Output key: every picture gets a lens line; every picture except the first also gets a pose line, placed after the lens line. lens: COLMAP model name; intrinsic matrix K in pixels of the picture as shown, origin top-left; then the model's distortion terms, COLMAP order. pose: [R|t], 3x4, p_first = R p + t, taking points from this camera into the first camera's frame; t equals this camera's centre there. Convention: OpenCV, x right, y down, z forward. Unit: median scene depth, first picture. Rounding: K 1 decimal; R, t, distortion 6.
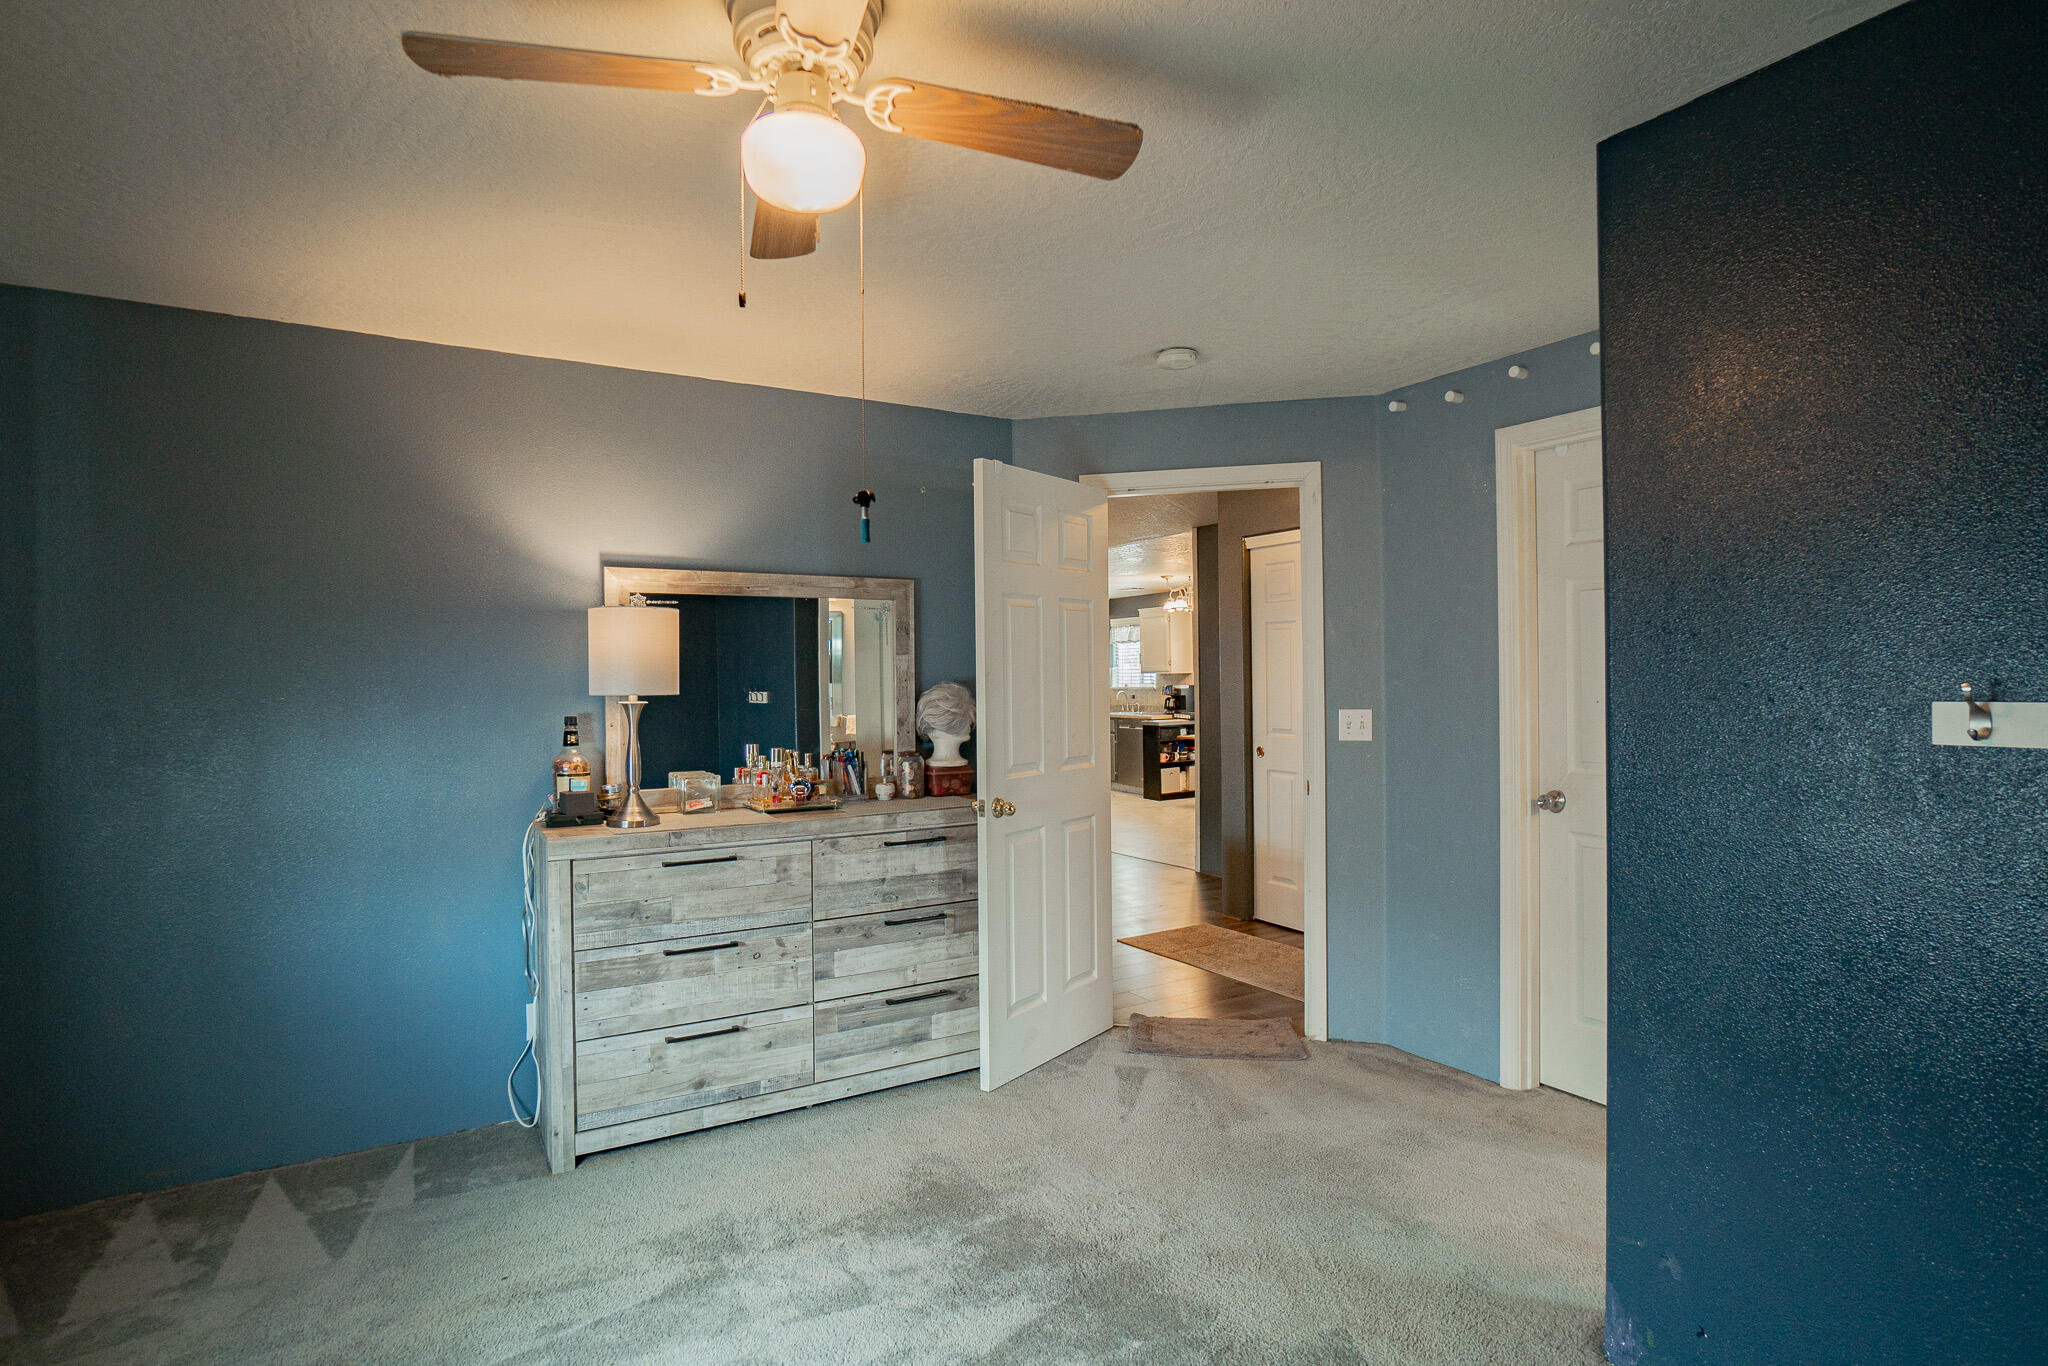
lens RADIAL K [[1084.9, 0, 1022.2], [0, 1084.9, 684.0], [0, 0, 1]] dist [0.000233, 0.000219]
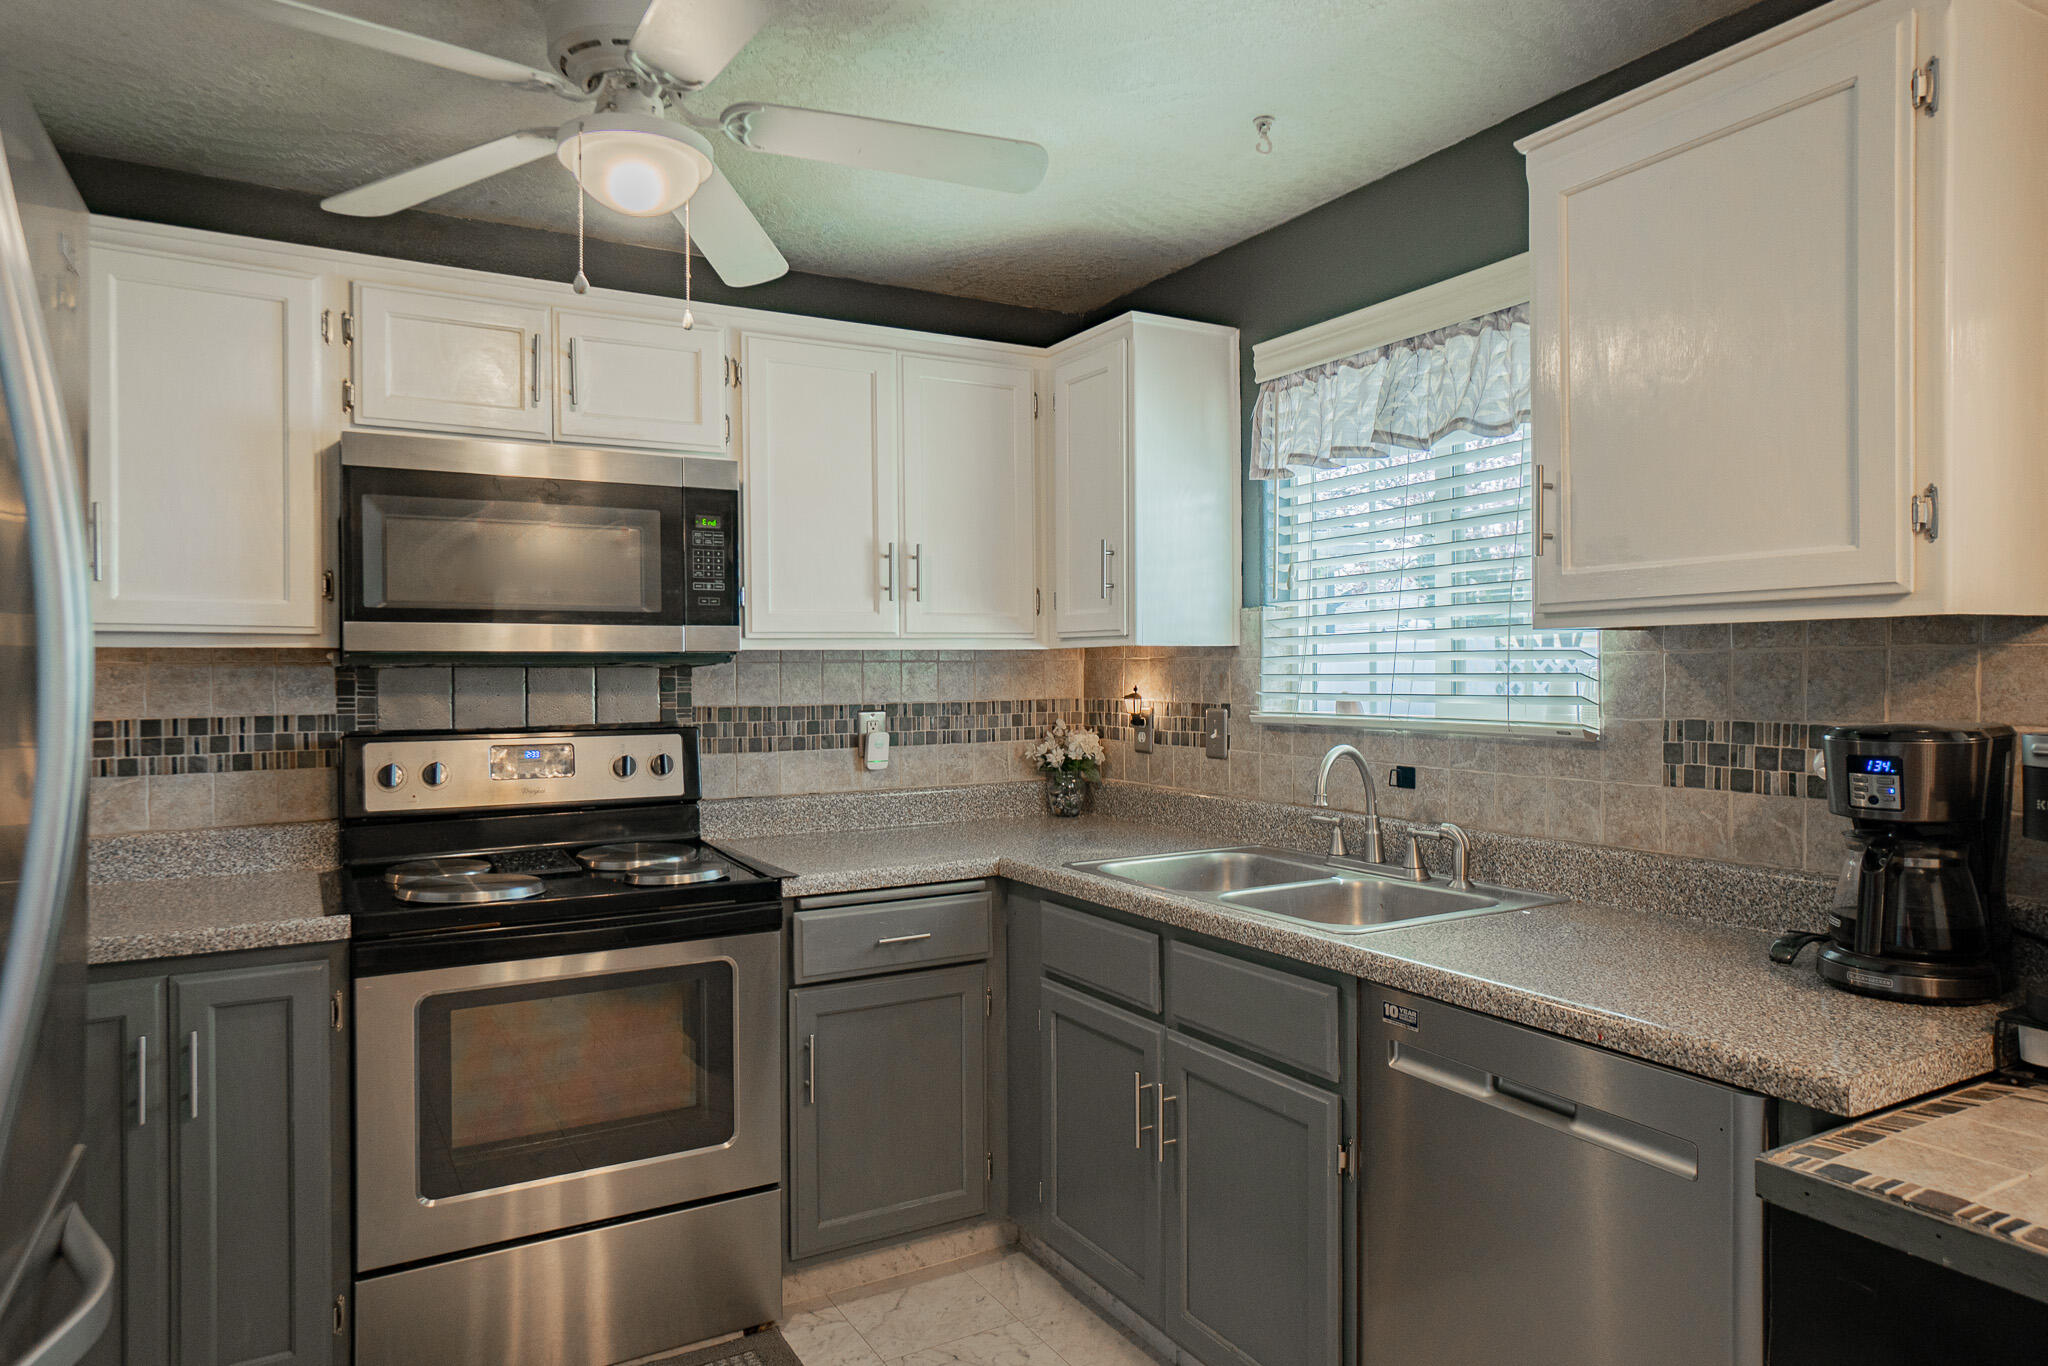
lens RADIAL K [[1291.4, 0, 997.6], [0, 1291.4, 680.1], [0, 0, 1]] dist [0.002374, 0.002179]
pose [[0.999698, 0.007232, -0.023507, 0.048933], [-0.007273, 0.999972, -0.001641, -0.002477], [0.023494, 0.001812, 0.999722, 0.872314]]
